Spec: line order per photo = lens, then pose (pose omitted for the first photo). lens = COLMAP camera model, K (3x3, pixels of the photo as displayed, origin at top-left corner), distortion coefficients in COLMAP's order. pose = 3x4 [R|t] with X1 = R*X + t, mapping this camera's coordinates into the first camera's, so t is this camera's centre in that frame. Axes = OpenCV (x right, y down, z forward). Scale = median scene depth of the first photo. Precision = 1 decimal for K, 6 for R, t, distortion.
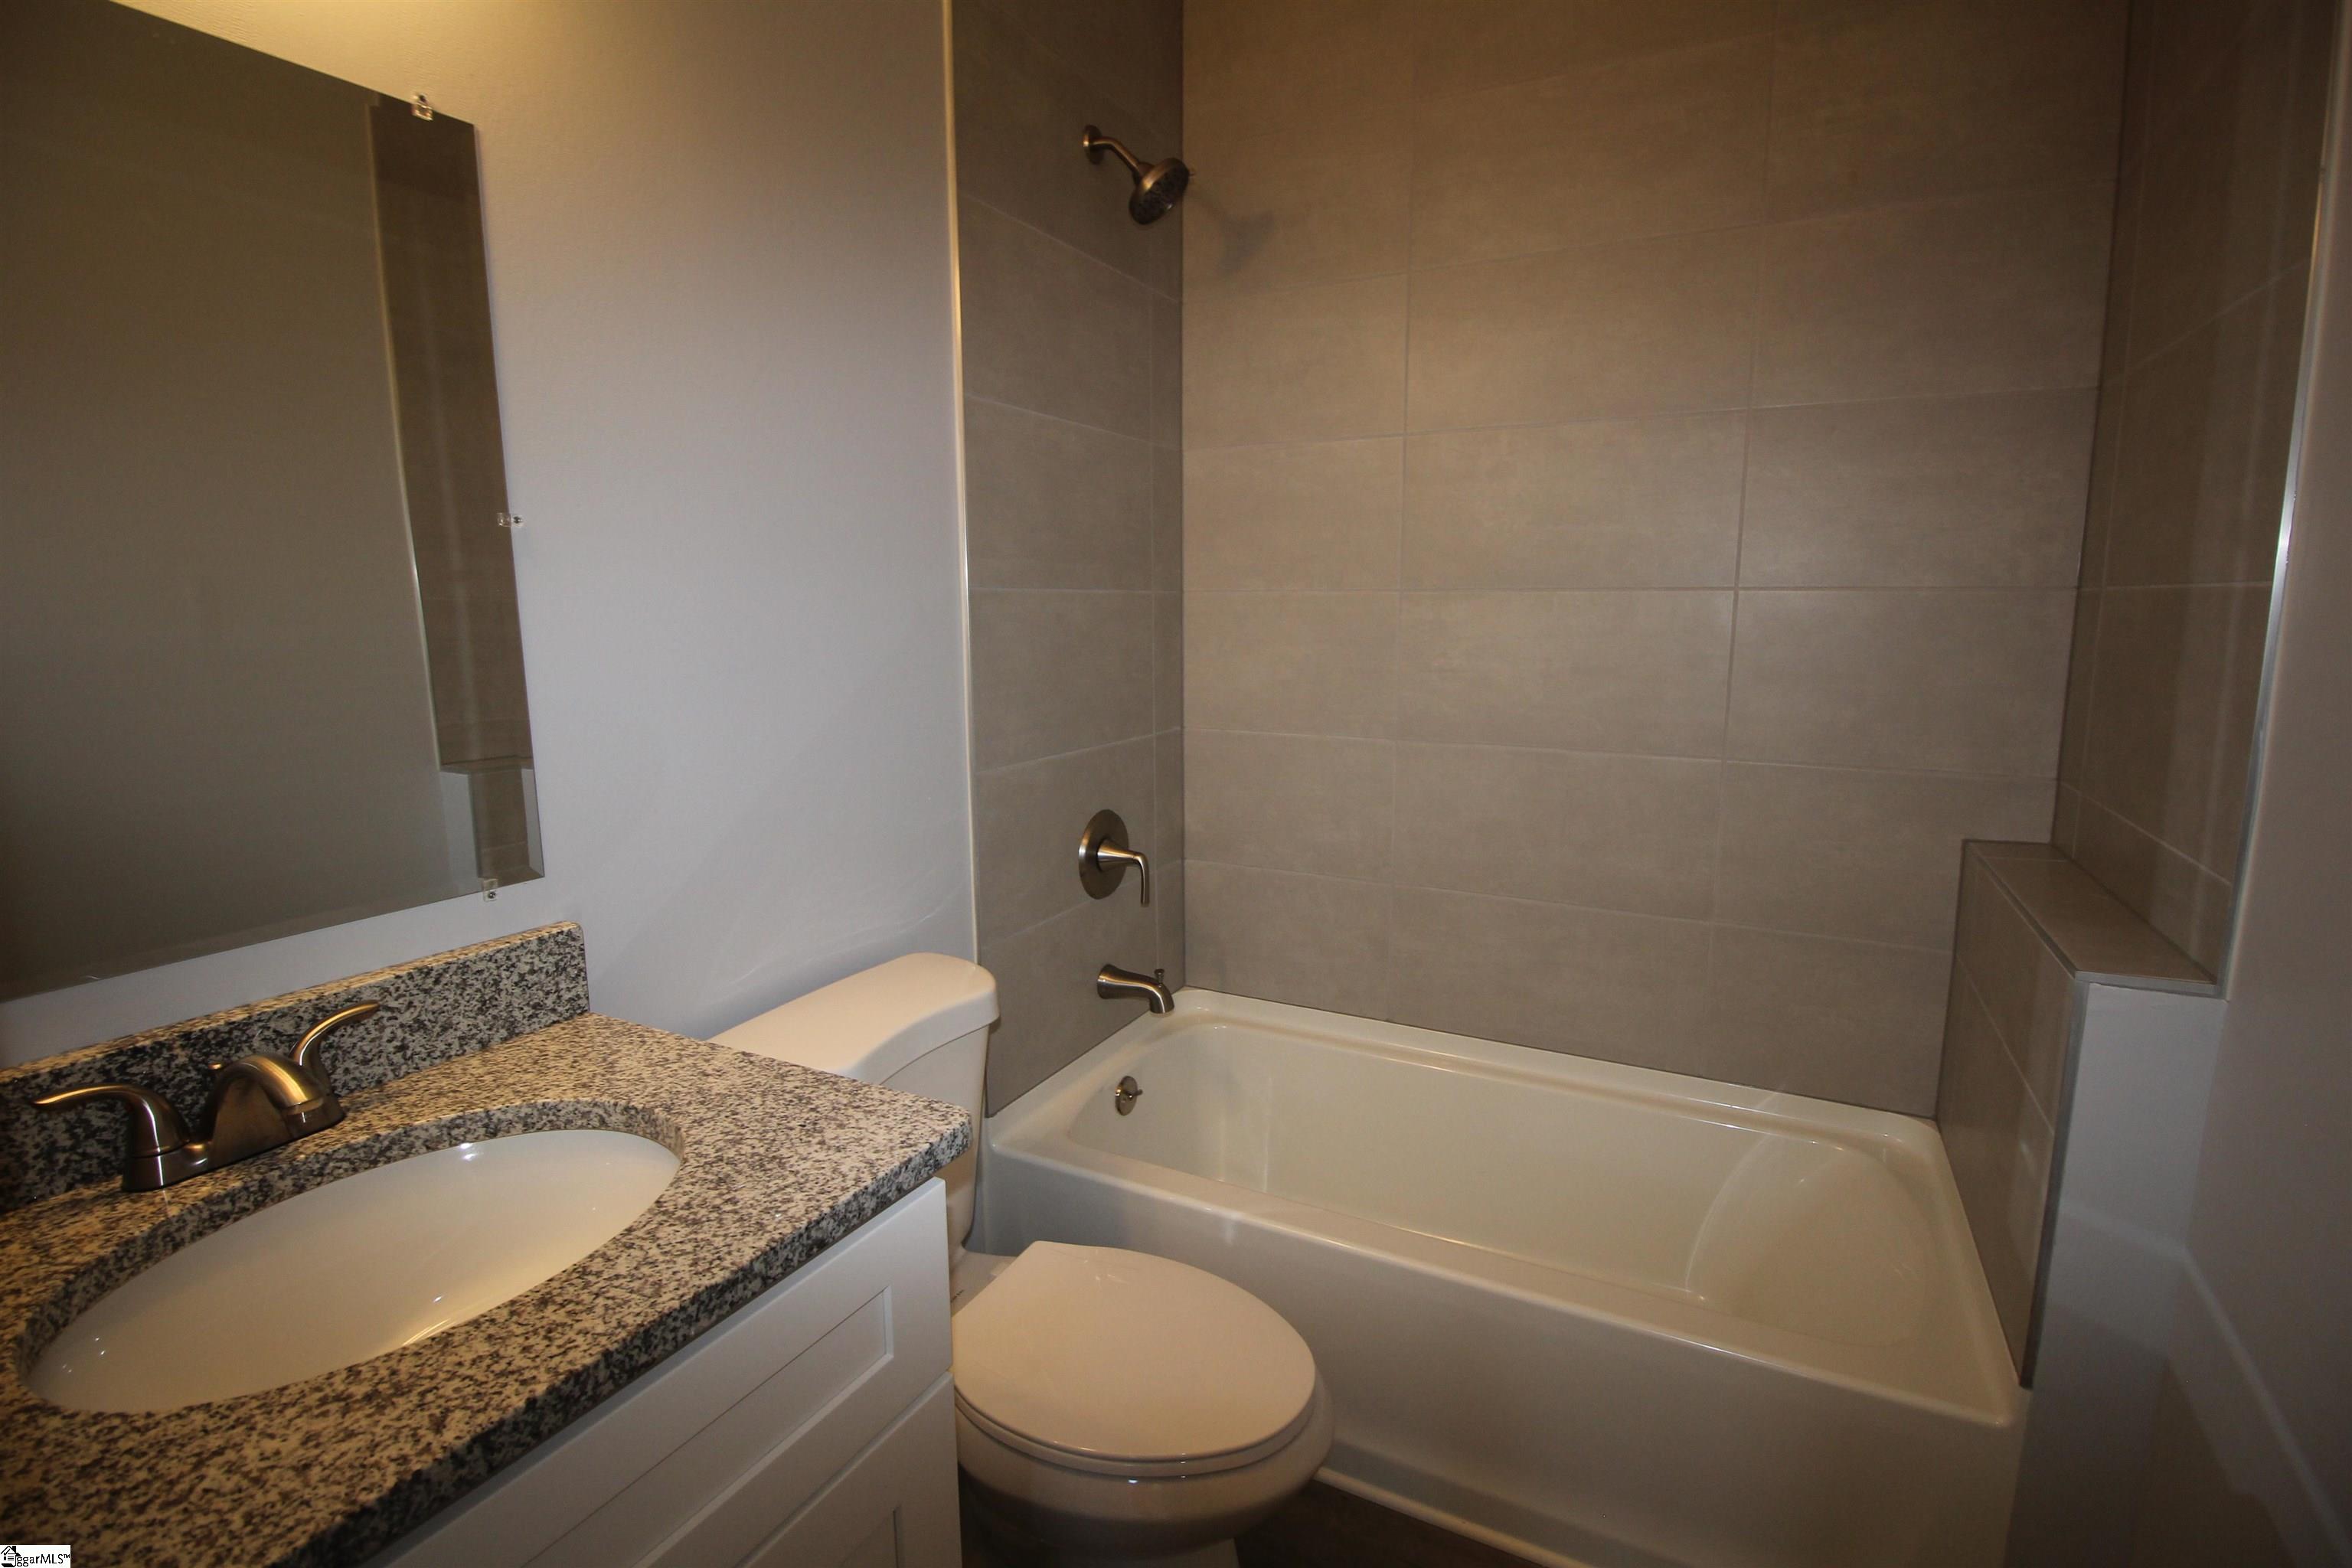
lens RADIAL K [[1095.0, 0, 1175.2], [0, 1095.0, 775.0], [0, 0, 1]] dist [-0.004581, -0.008877]
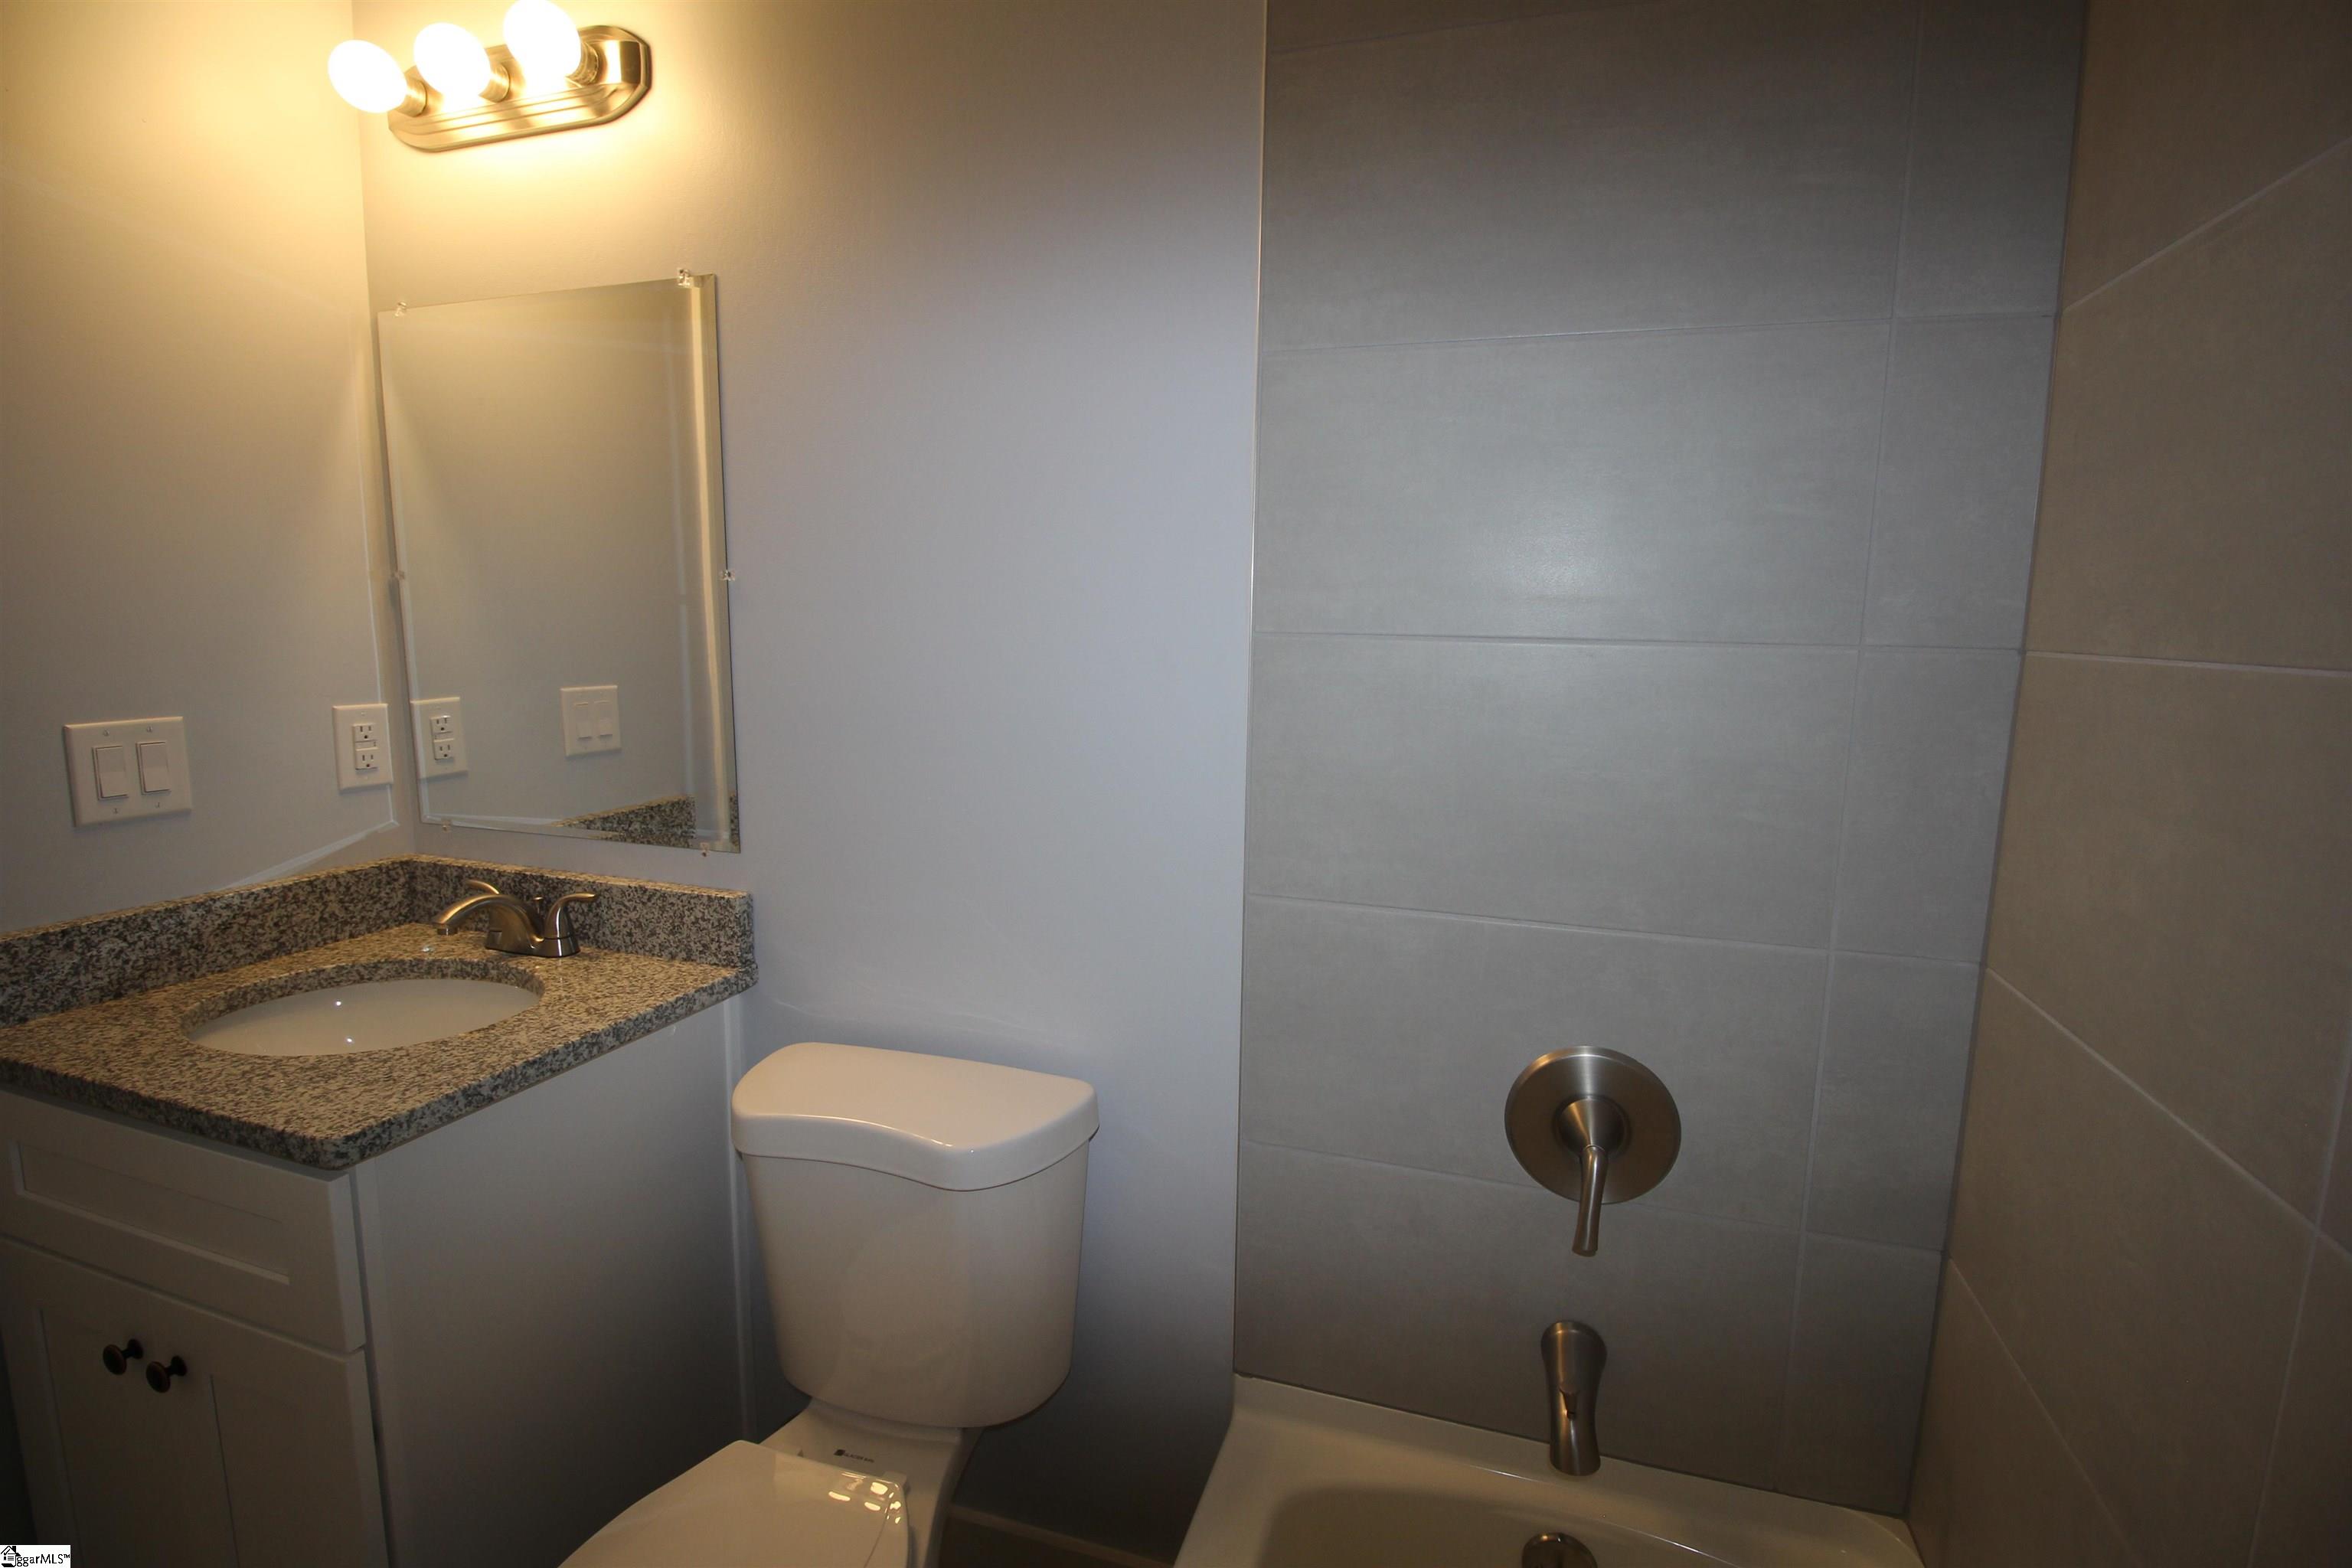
lens RADIAL K [[1095.0, 0, 1177.0], [0, 1095.0, 780.8], [0, 0, 1]] dist [-0.004581, -0.008877]
pose [[0.177630, 0.154960, -0.971820, 0.899140], [-0.171640, 0.977267, 0.124456, -0.286914], [0.969014, 0.144696, 0.200189, 1.507212]]
